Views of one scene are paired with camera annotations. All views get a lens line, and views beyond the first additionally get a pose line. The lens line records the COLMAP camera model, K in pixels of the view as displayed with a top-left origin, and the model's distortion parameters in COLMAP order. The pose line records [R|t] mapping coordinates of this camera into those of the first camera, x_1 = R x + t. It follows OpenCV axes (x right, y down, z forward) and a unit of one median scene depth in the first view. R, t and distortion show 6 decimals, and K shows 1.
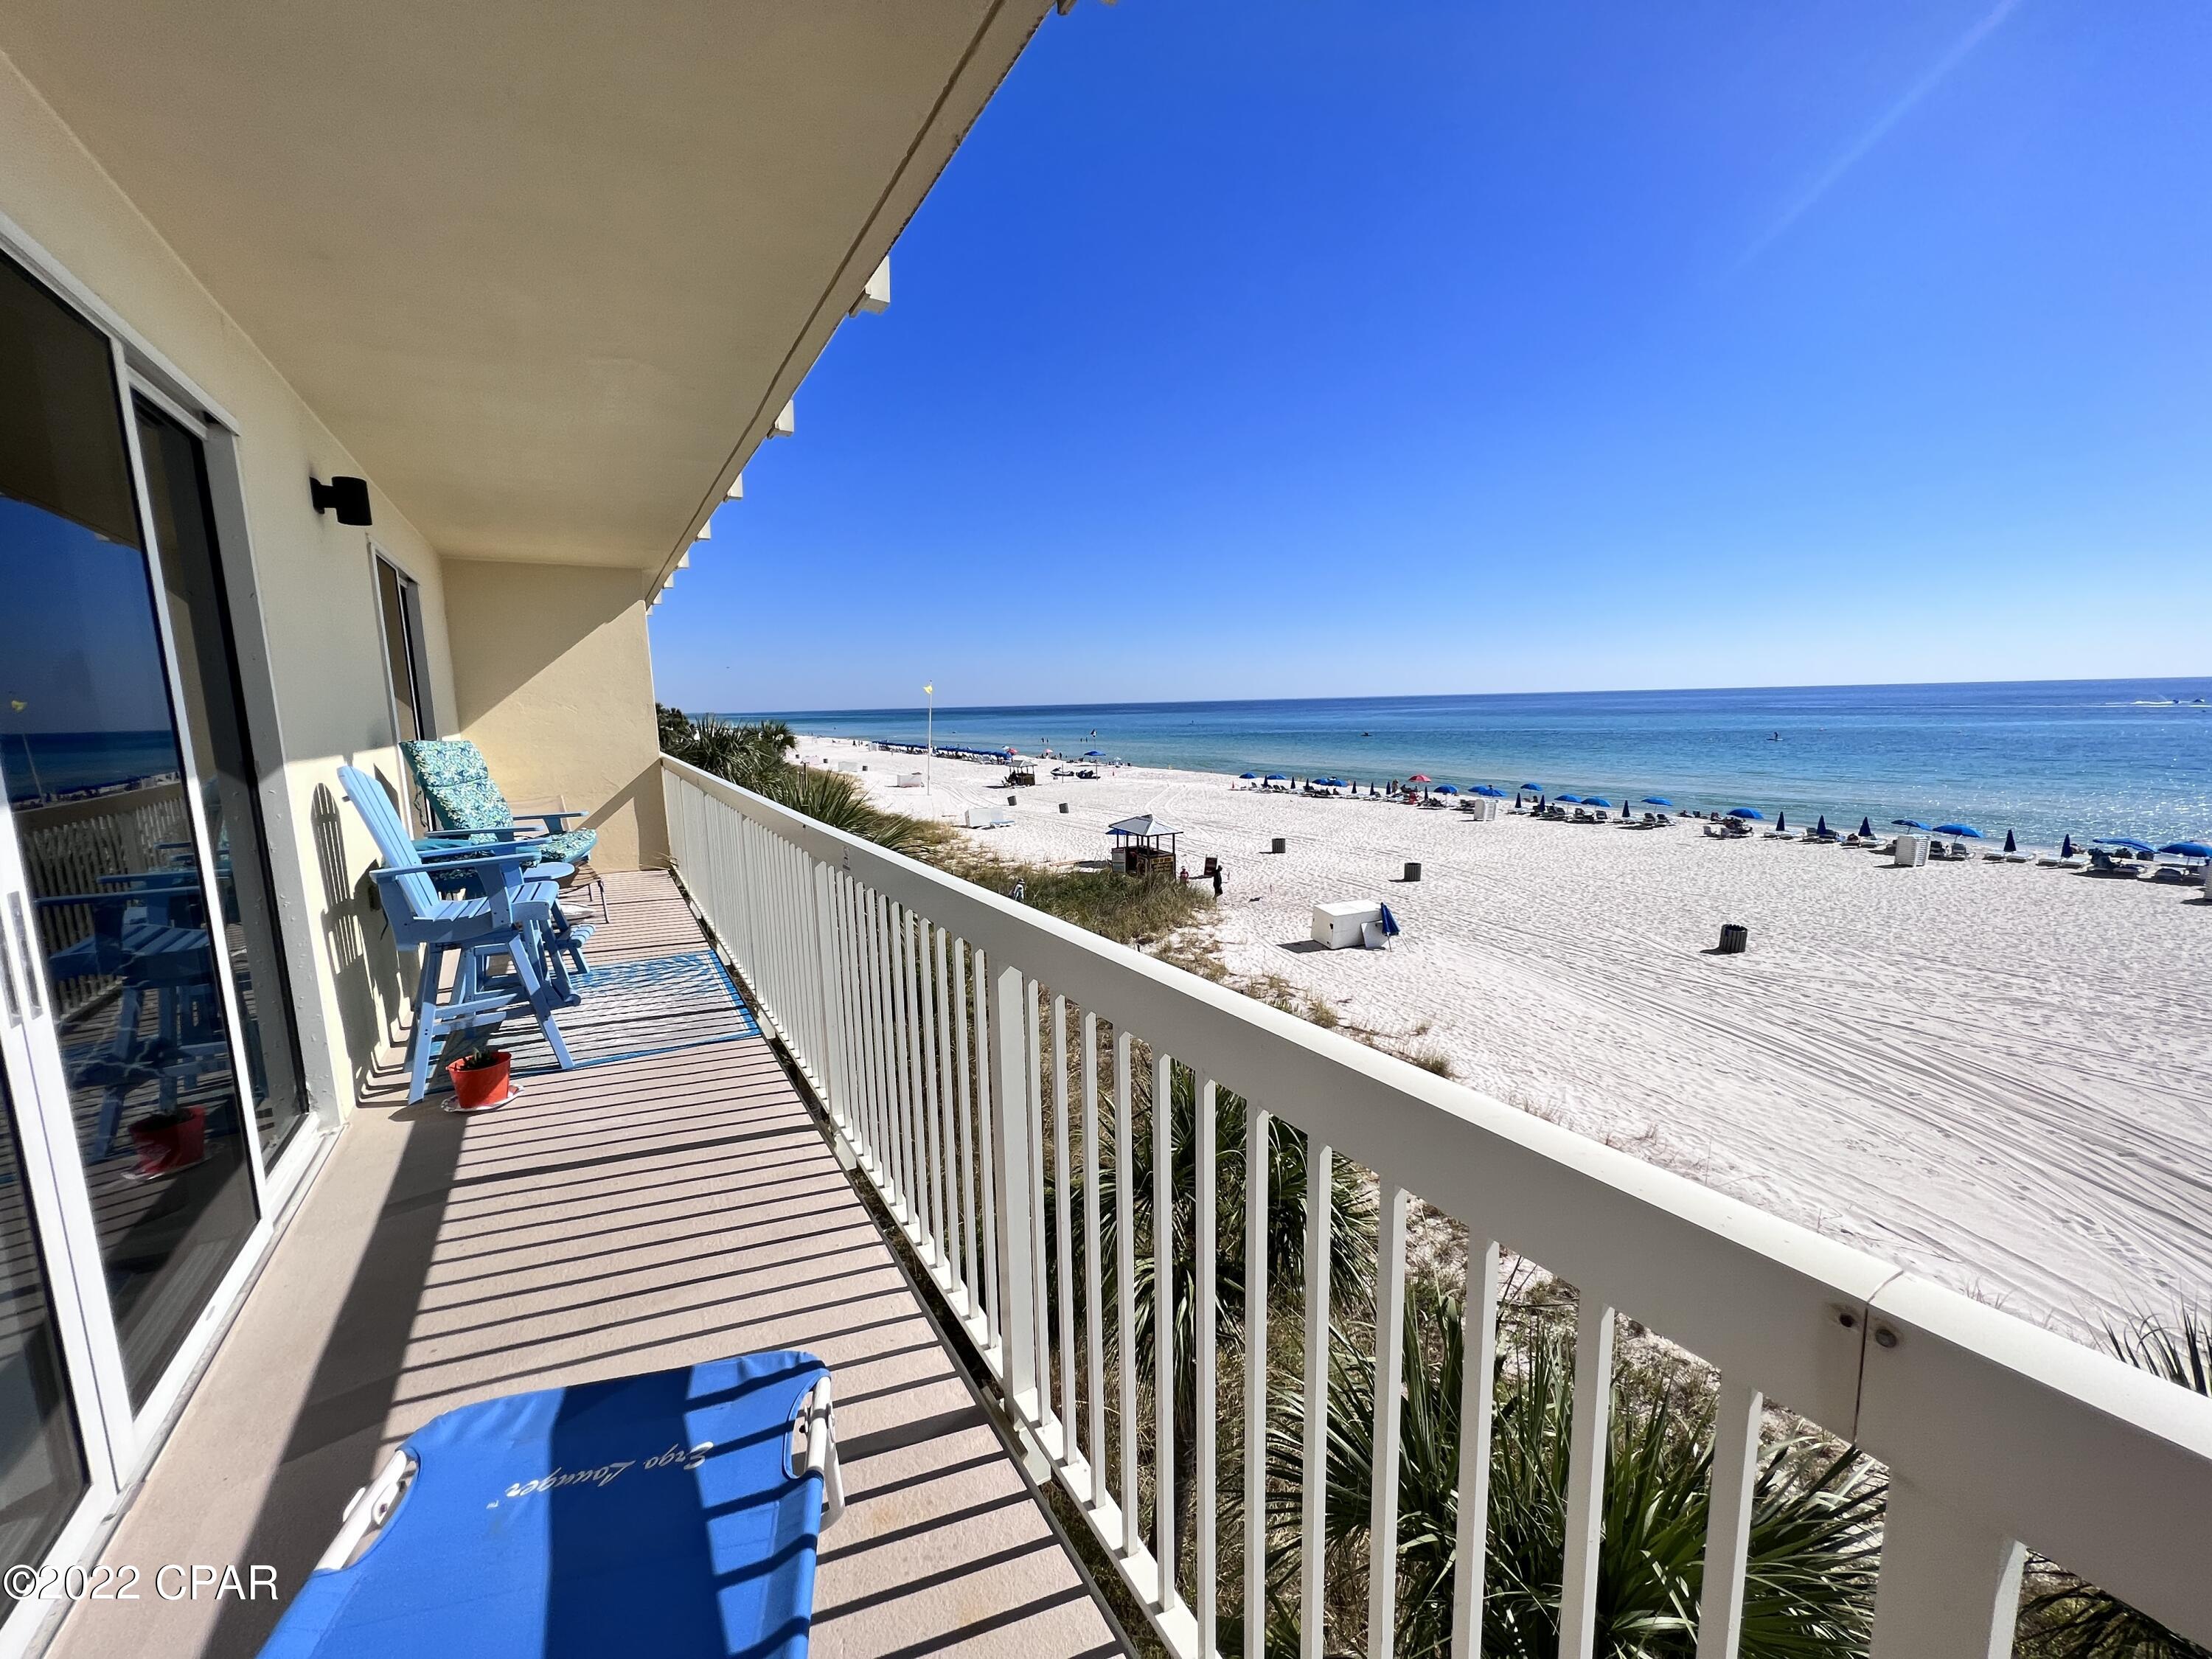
lens RADIAL K [[888.8, 0, 1111.4], [0, 888.8, 827.5], [0, 0, 1]] dist [-0.002192, -0.000030]
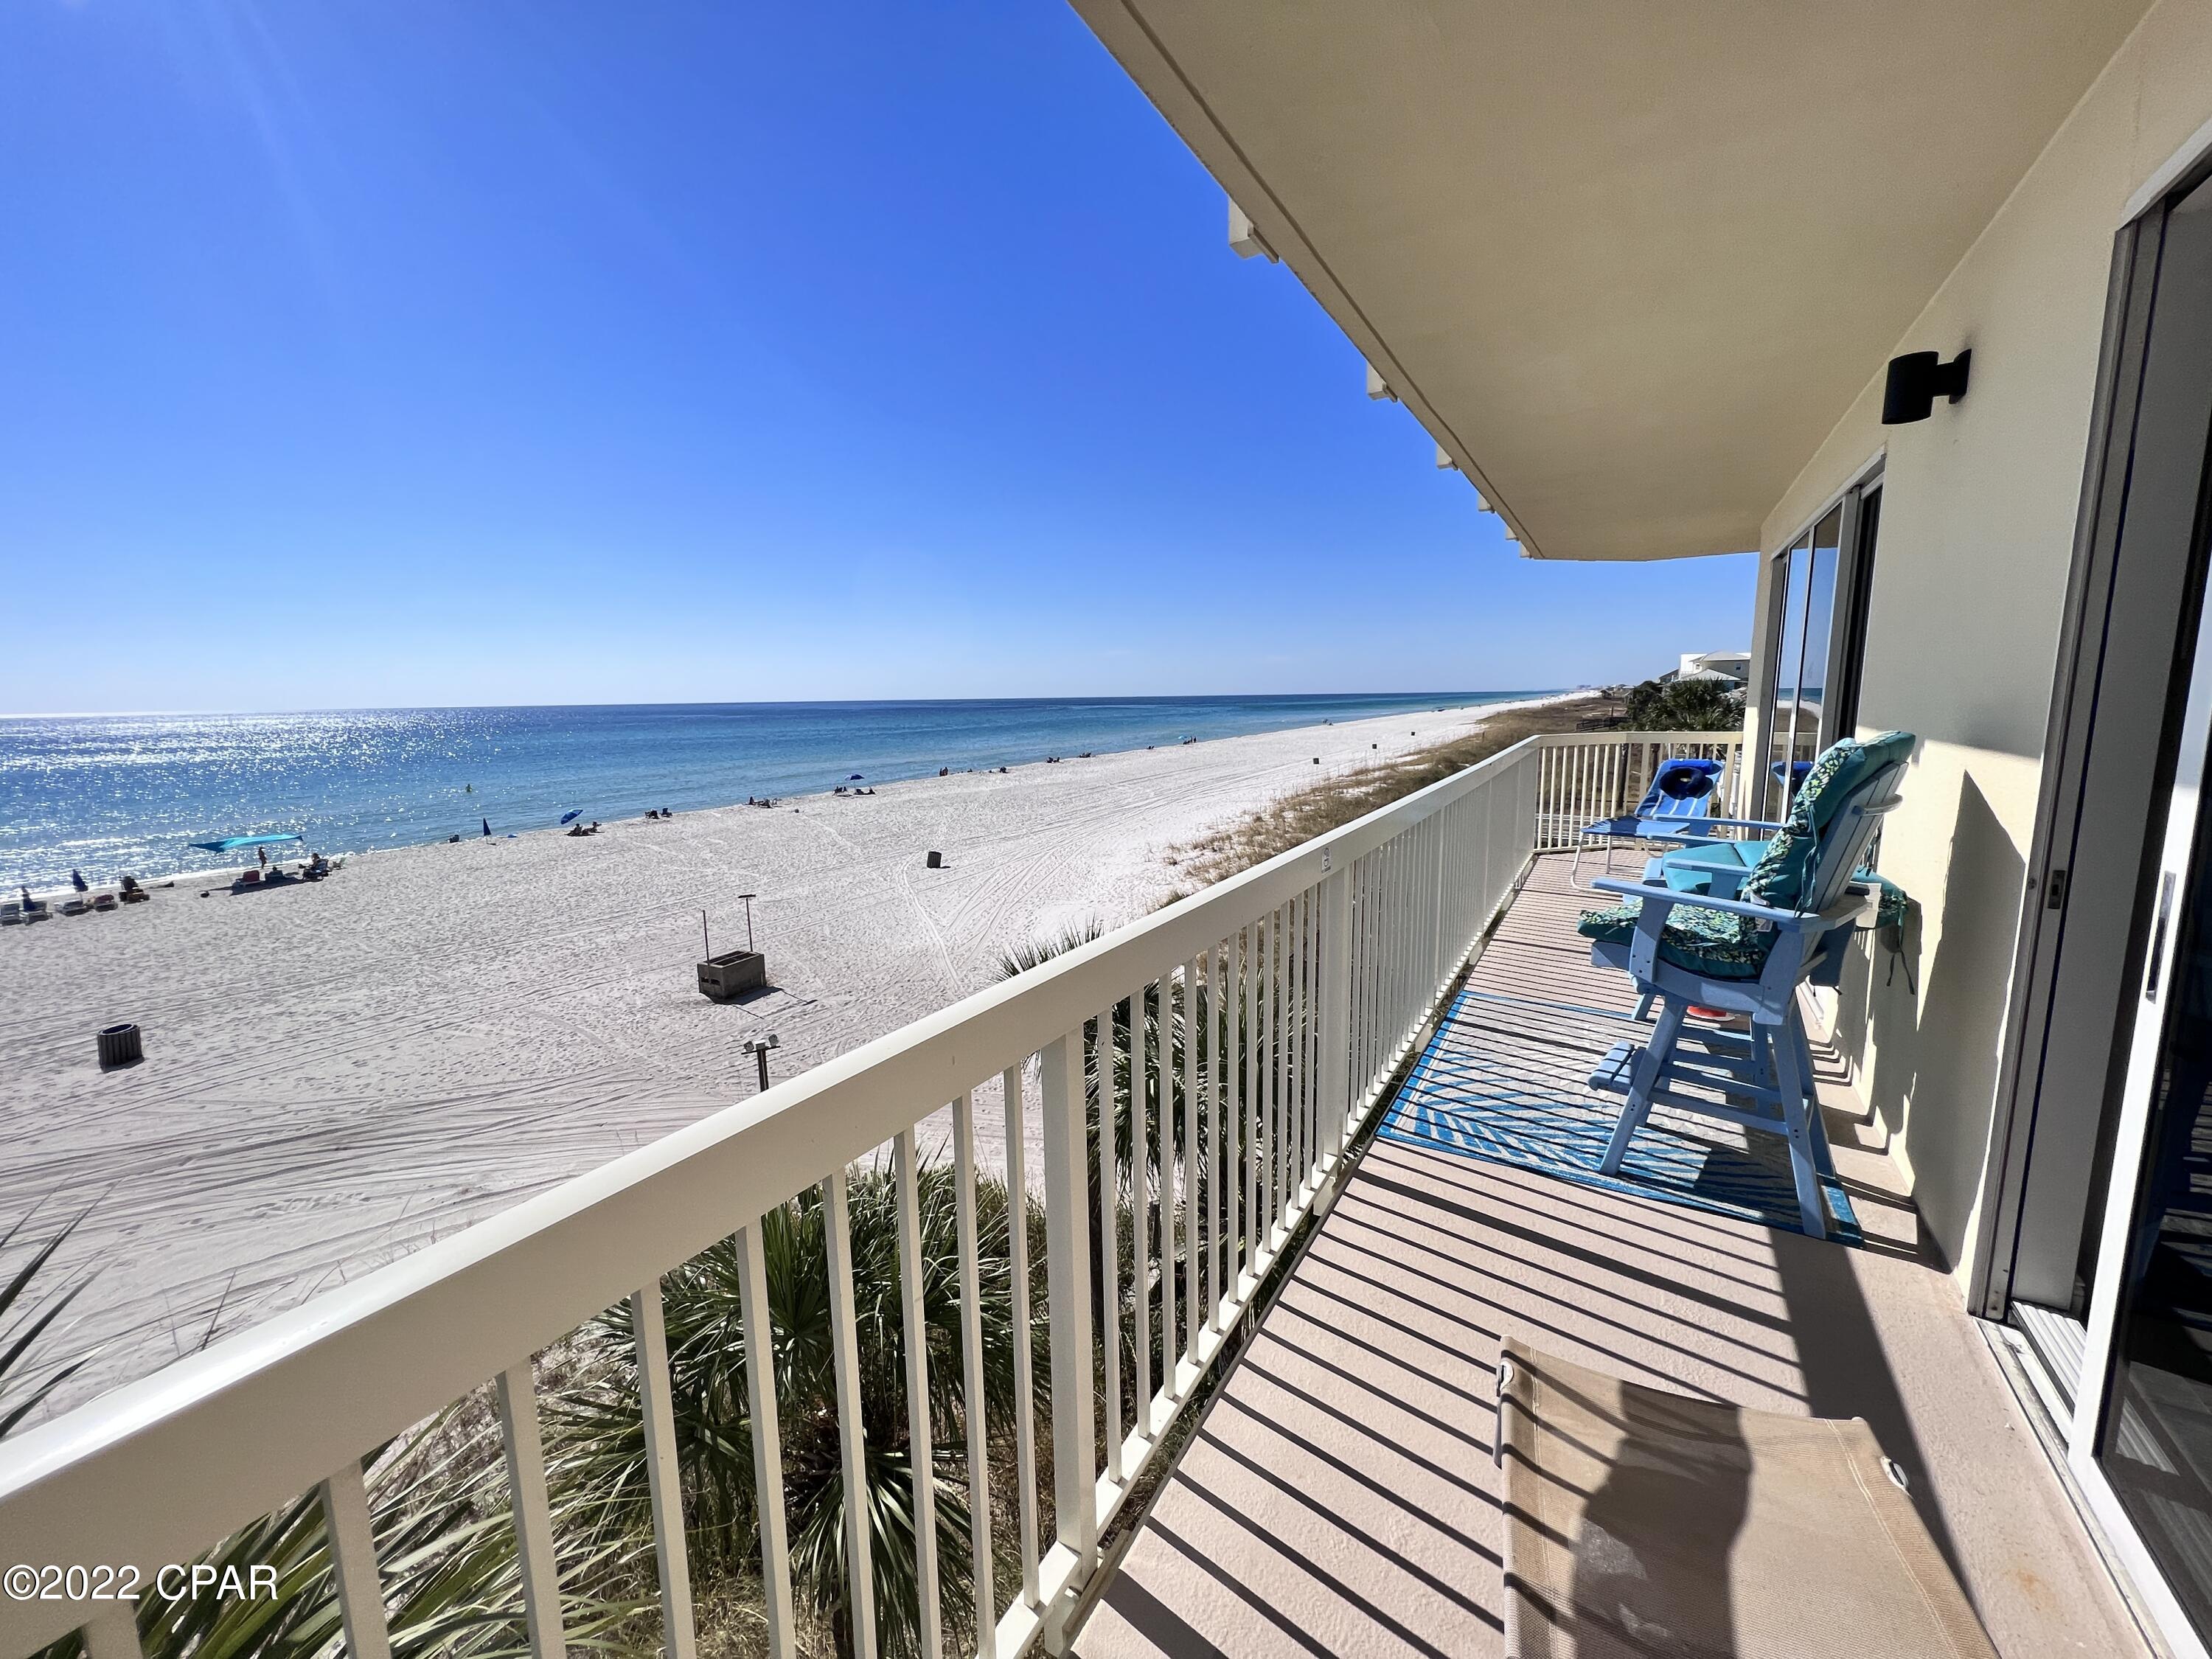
lens RADIAL K [[888.8, 0, 1111.4], [0, 888.8, 827.5], [0, 0, 1]] dist [-0.002192, -0.000030]
pose [[-0.486938, -0.102528, 0.867398, -0.210015], [0.149916, 0.968538, 0.198643, -0.048032], [-0.860475, 0.226763, -0.456248, 0.341755]]
